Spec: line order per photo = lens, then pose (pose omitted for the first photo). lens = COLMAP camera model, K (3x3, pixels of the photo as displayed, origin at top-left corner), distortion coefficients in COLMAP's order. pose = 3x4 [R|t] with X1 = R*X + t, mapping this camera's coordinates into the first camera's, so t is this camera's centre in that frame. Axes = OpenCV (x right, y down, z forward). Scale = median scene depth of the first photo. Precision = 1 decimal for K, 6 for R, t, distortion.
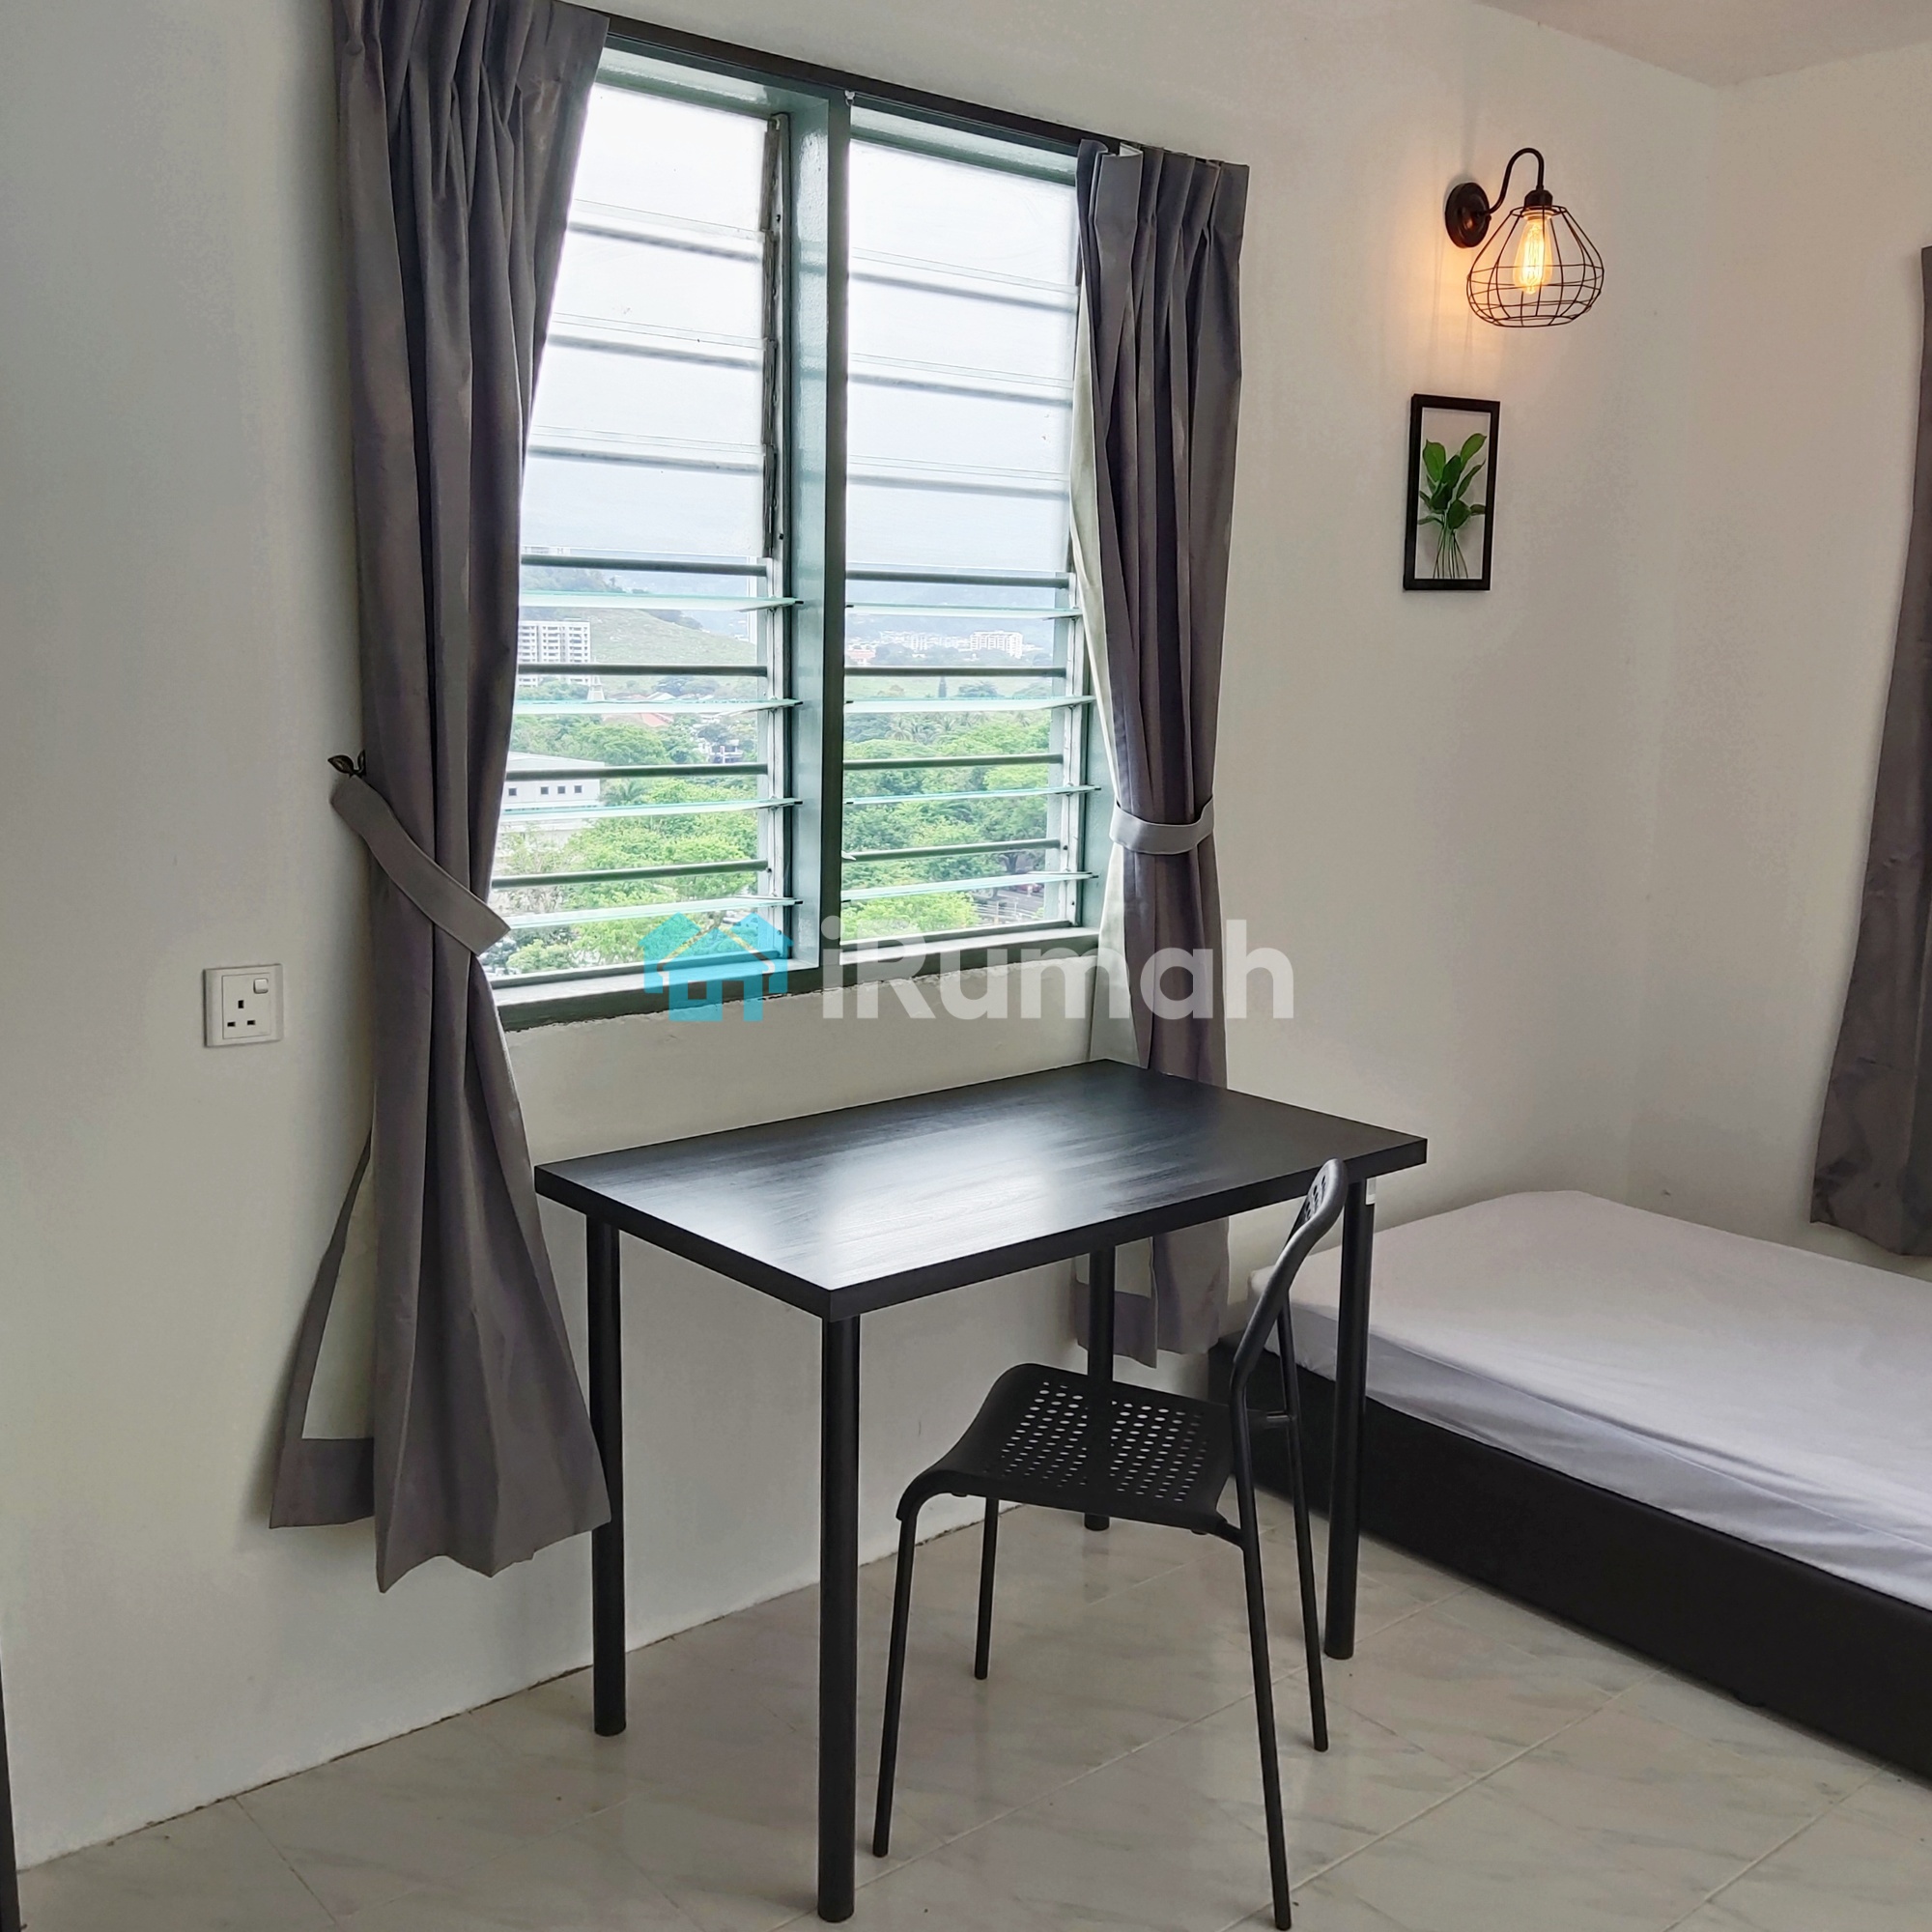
lens RADIAL K [[2038.5, 0, 966.0], [0, 2038.5, 966.0], [0, 0, 1]] dist [0.111054, 0.013121]
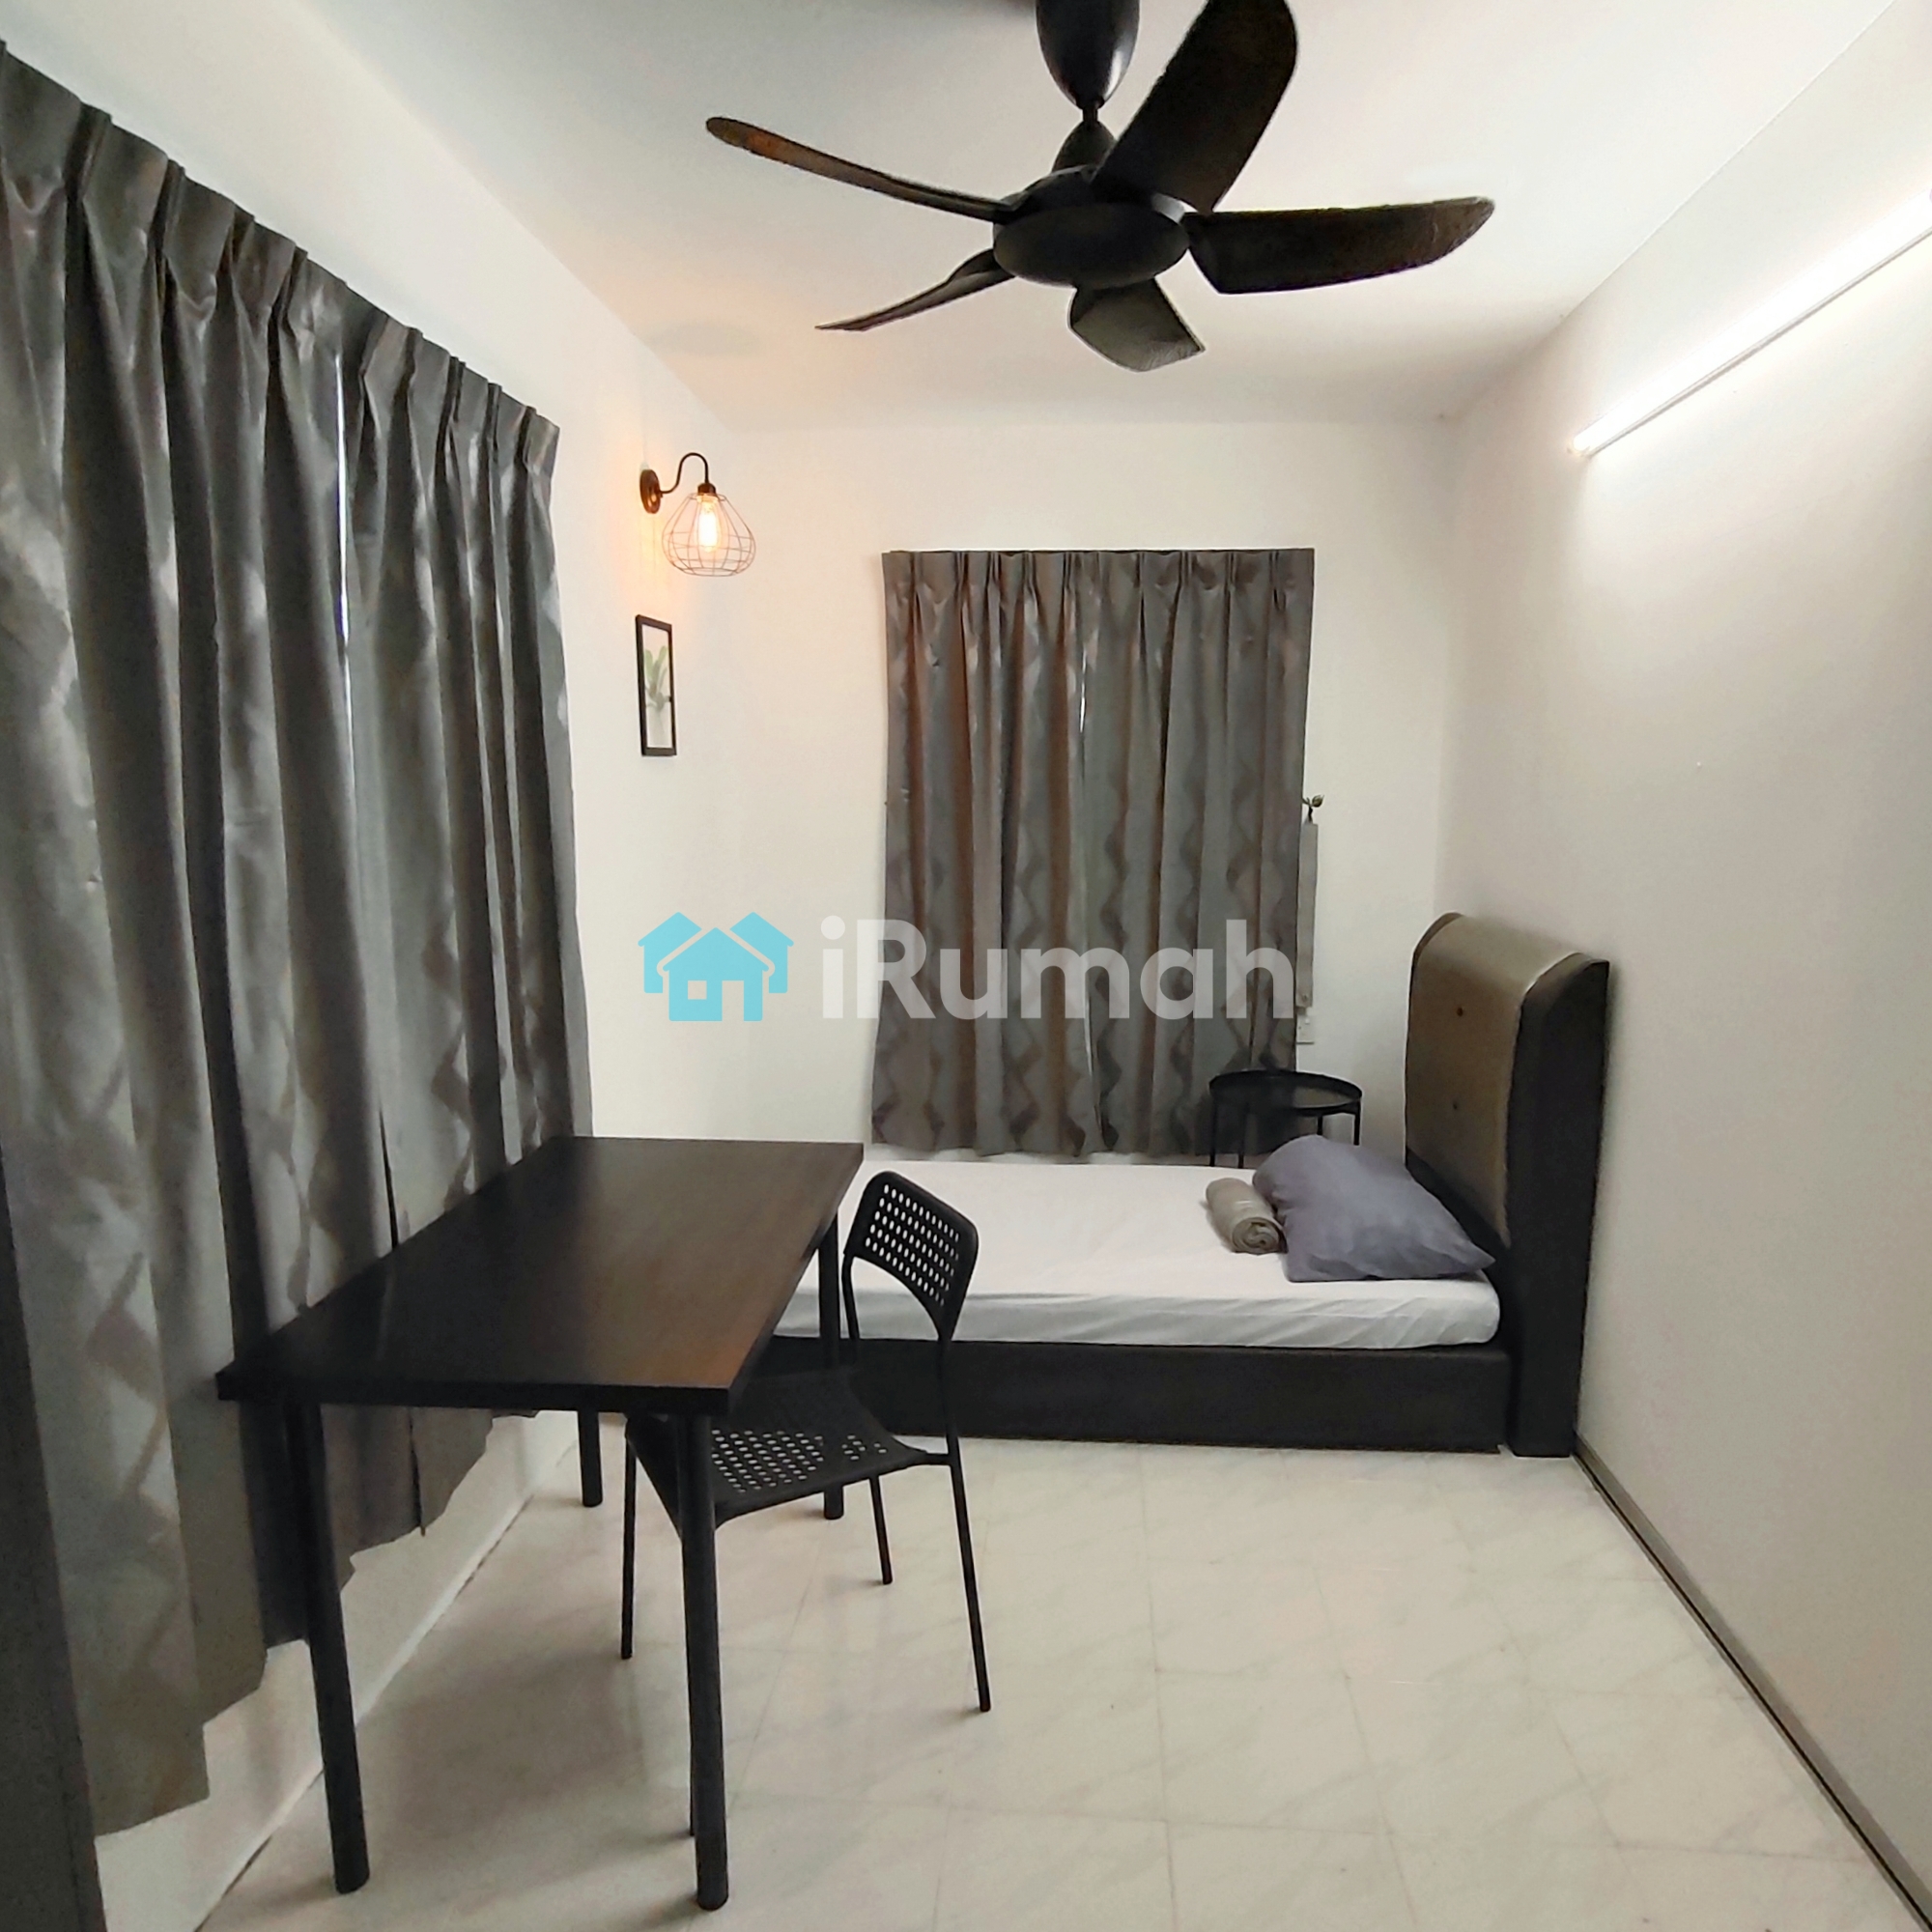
lens RADIAL K [[1300.5, 0, 967.0], [0, 1300.5, 991.6], [0, 0, 1]] dist [-0.003228, -0.001311]
pose [[0.700234, -0.132397, 0.701530, -0.270585], [0.136185, 0.989381, 0.050789, -0.042207], [-0.700804, 0.059973, 0.710828, 0.245963]]
